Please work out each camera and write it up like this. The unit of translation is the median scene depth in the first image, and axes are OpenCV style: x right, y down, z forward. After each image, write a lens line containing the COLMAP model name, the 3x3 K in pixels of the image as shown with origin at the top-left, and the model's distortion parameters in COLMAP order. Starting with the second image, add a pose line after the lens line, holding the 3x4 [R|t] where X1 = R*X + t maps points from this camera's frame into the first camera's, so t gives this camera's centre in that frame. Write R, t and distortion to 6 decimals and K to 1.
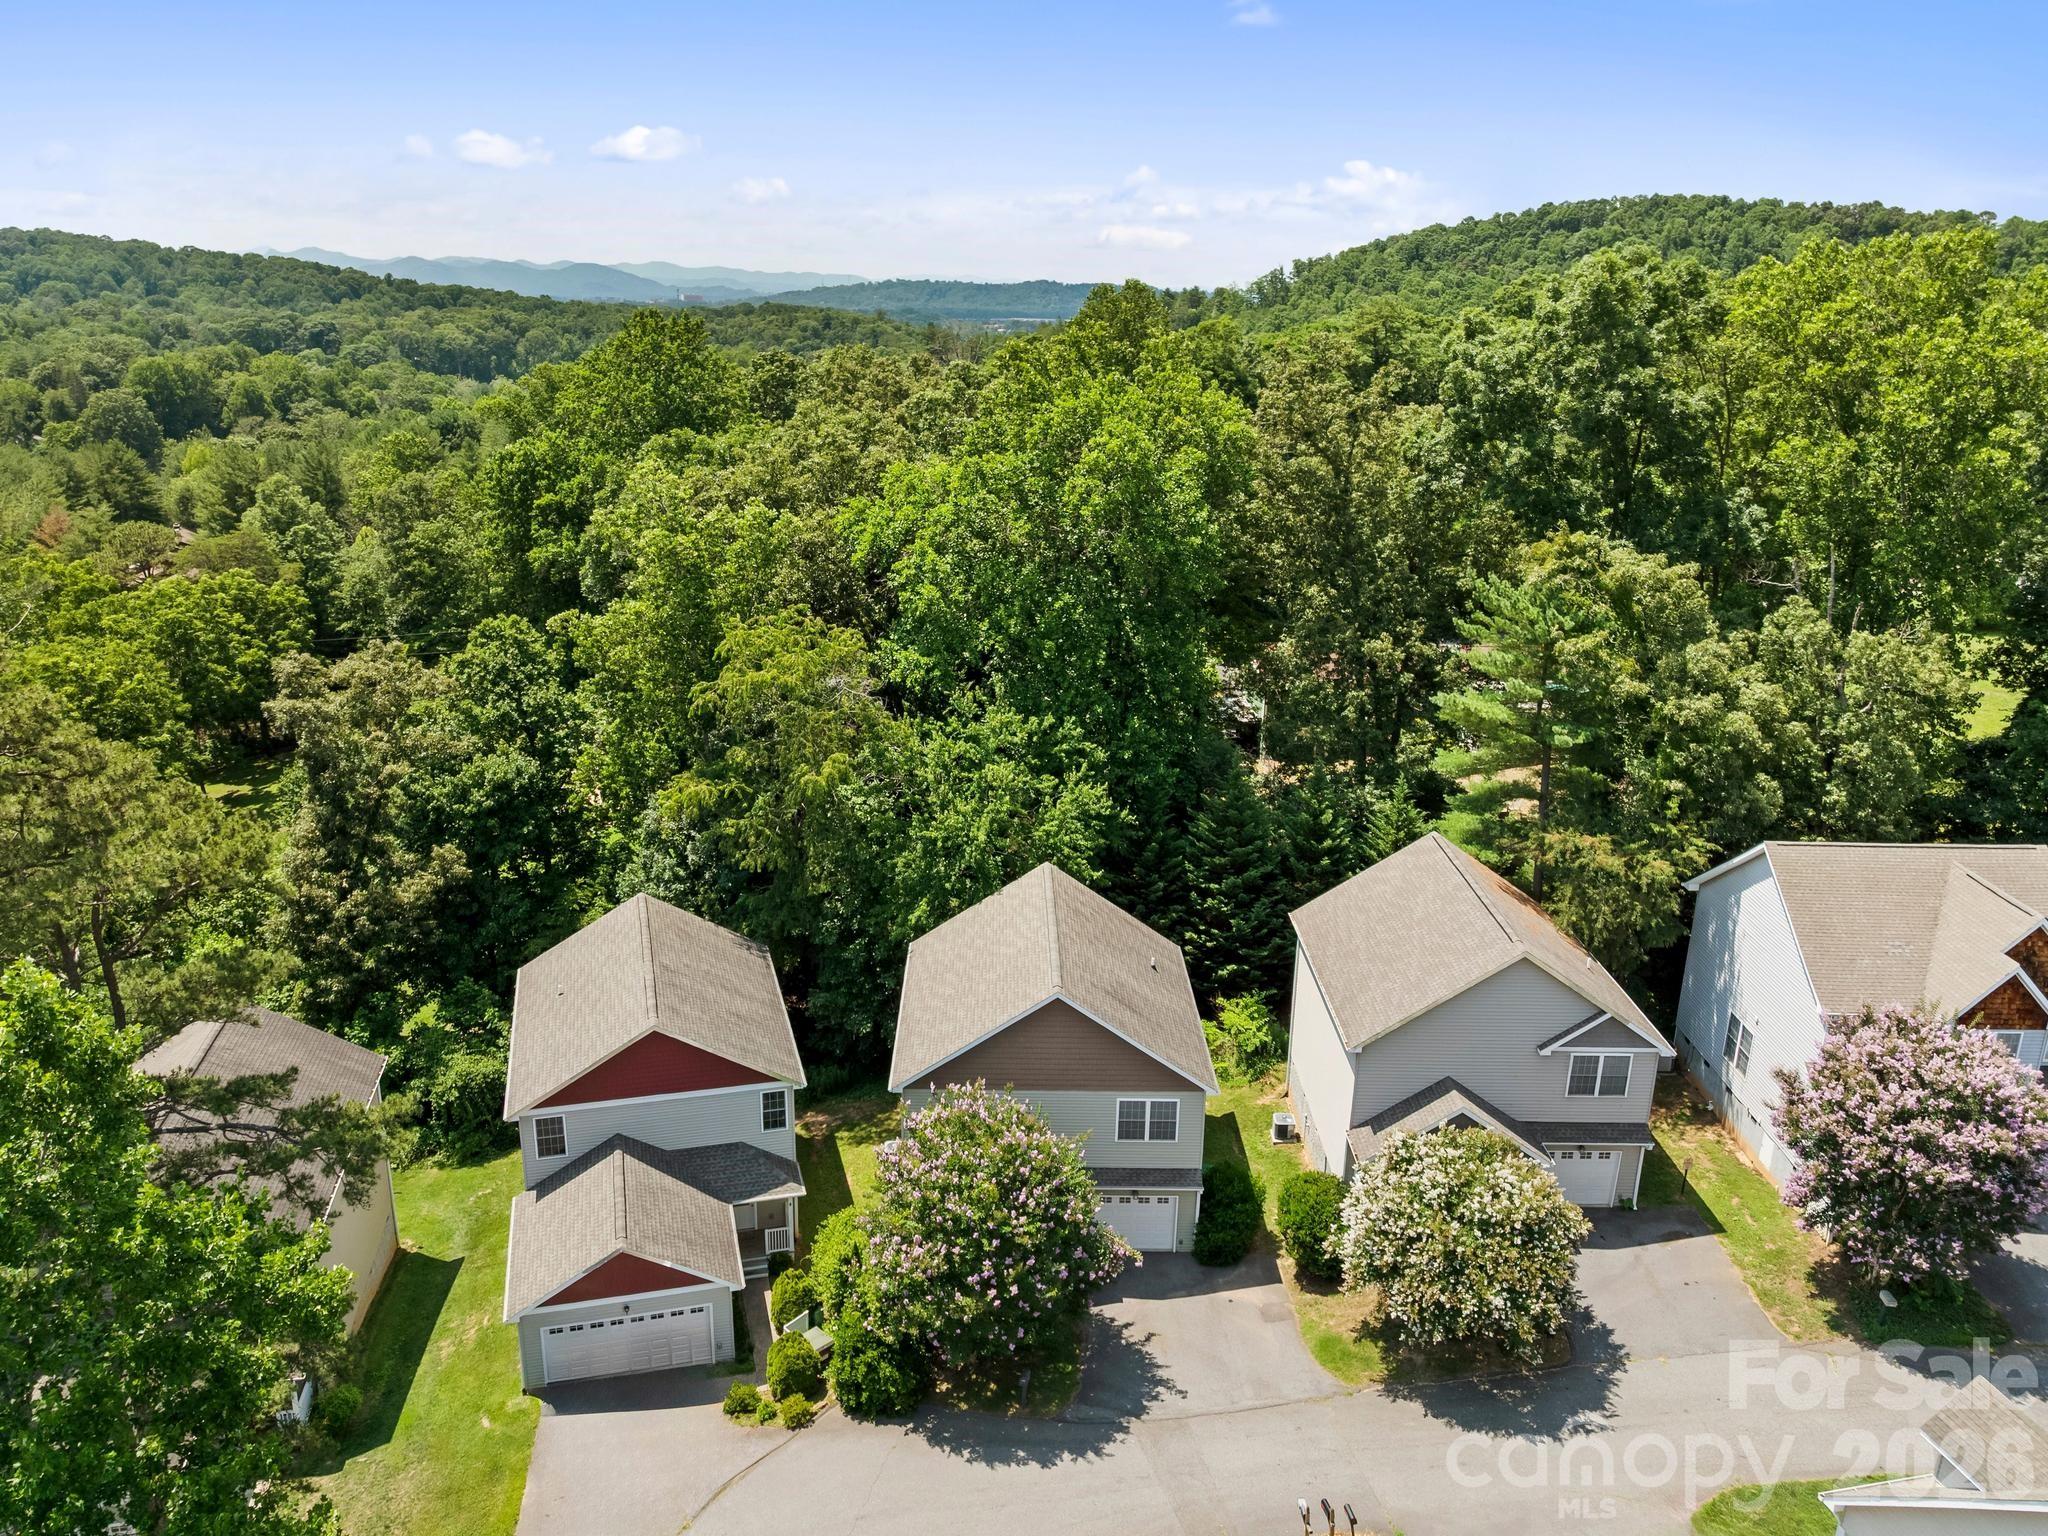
lens RADIAL K [[1407.6, 0, 1023.2], [0, 1407.6, 763.7], [0, 0, 1]] dist [-0.028325, -0.007528]
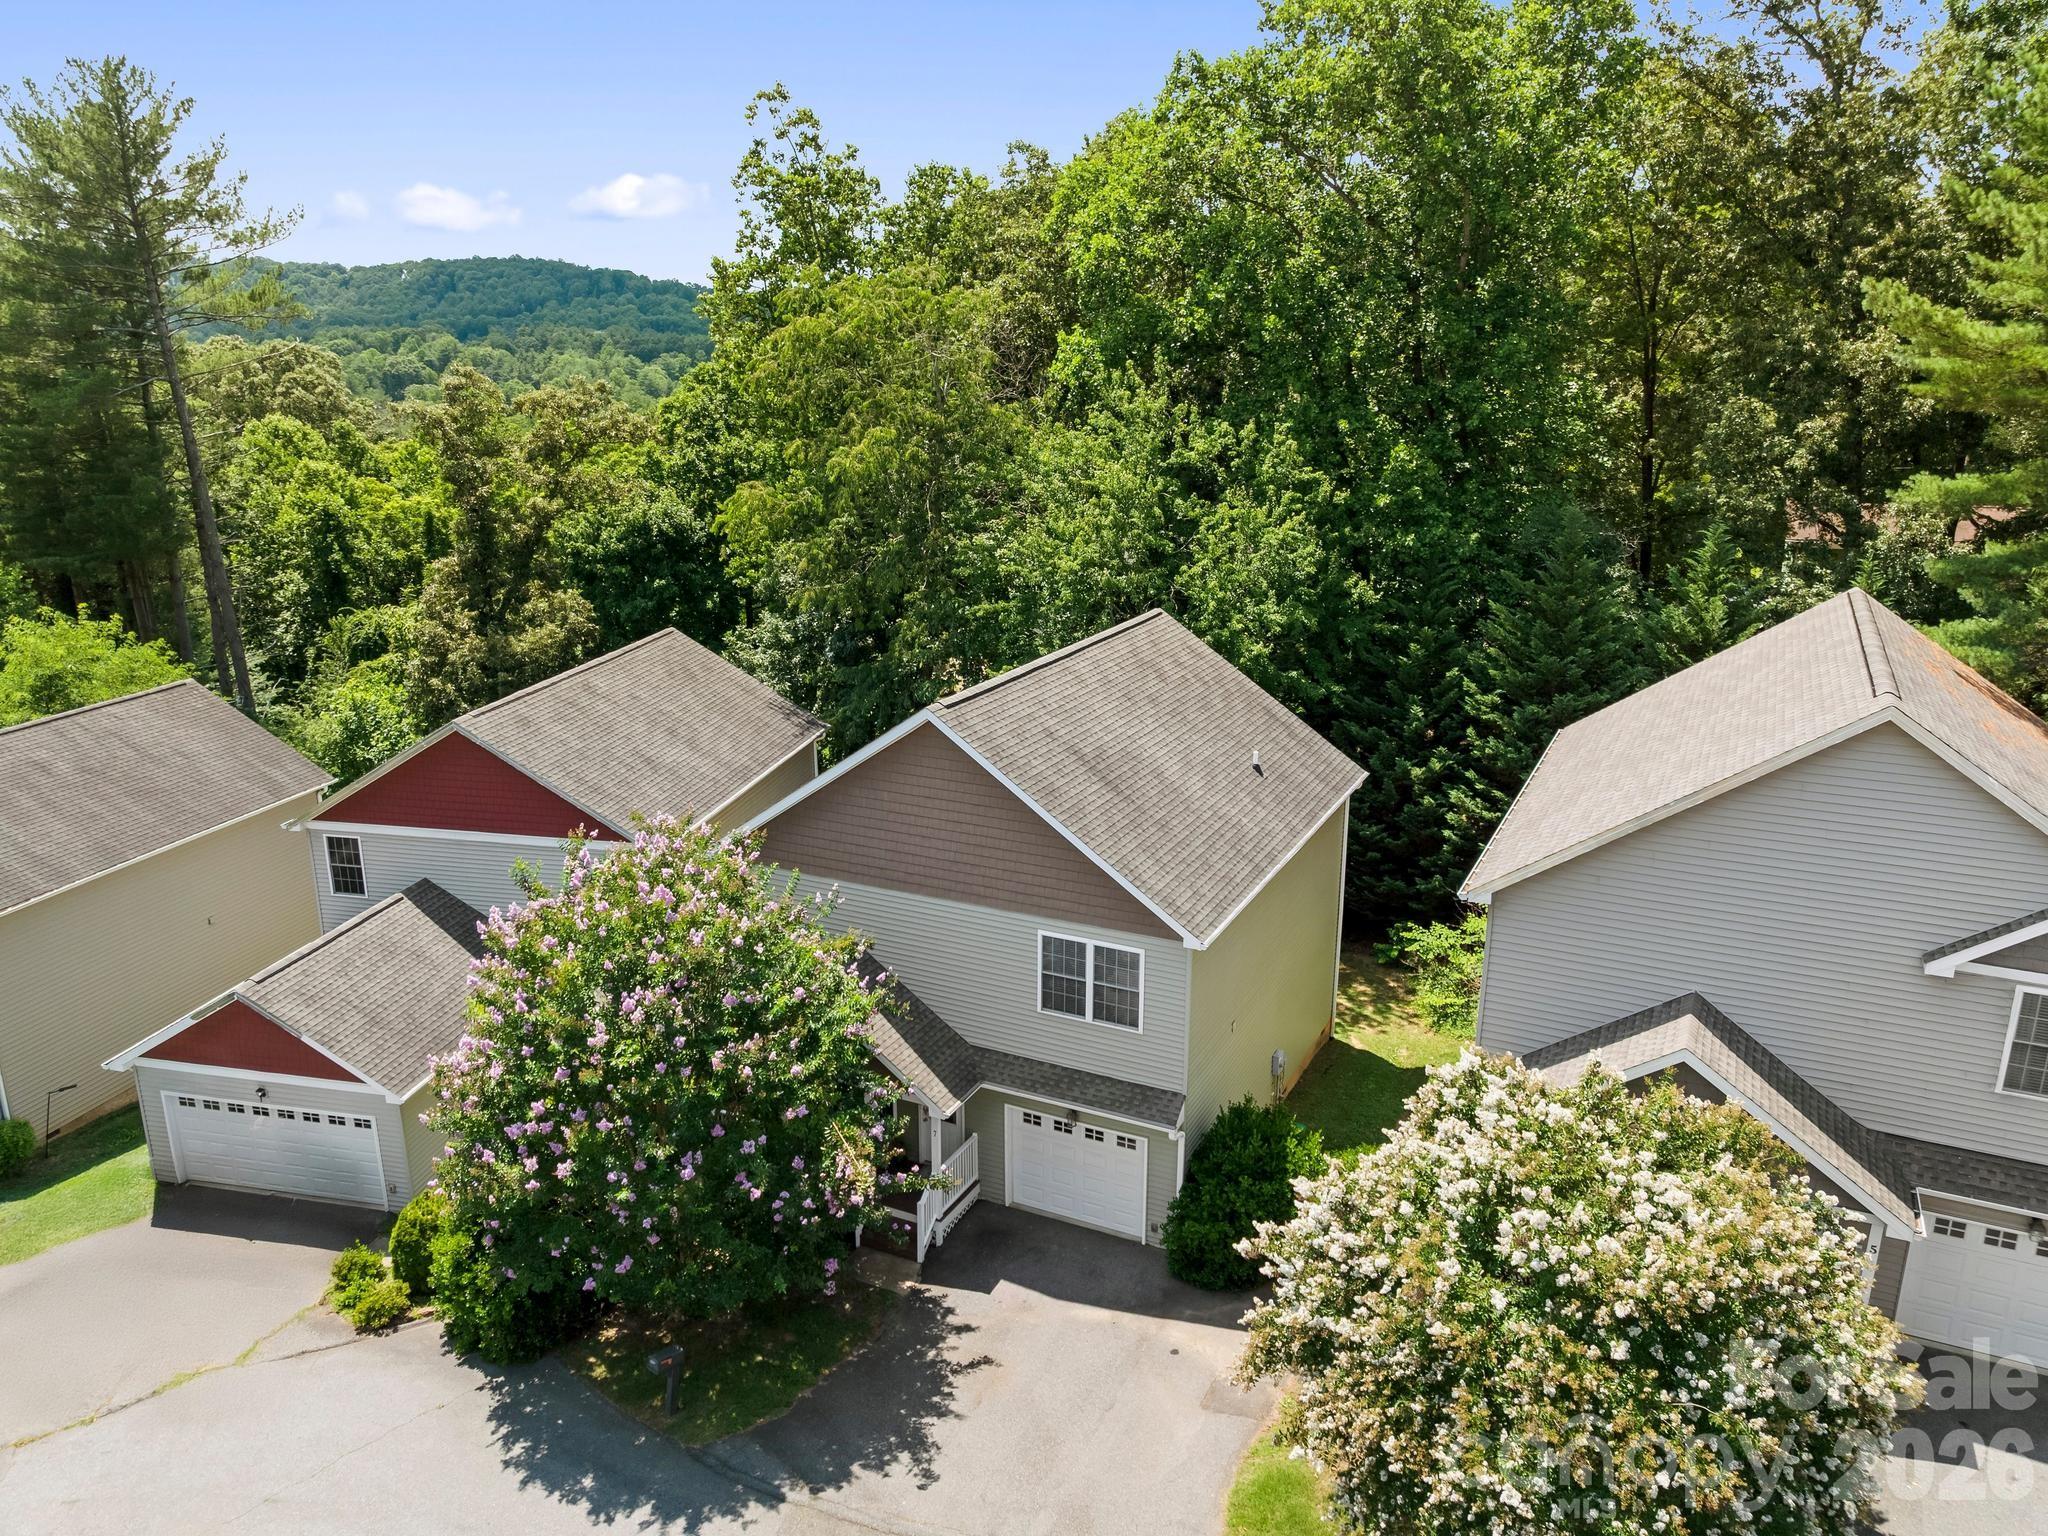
lens RADIAL K [[1407.6, 0, 1020.7], [0, 1407.6, 775.4], [0, 0, 1]] dist [-0.028325, -0.007528]
pose [[0.896029, 0.111081, -0.429875, 0.291283], [-0.112668, 0.993392, 0.021851, 0.166704], [0.429462, 0.028854, 0.902624, 0.496829]]
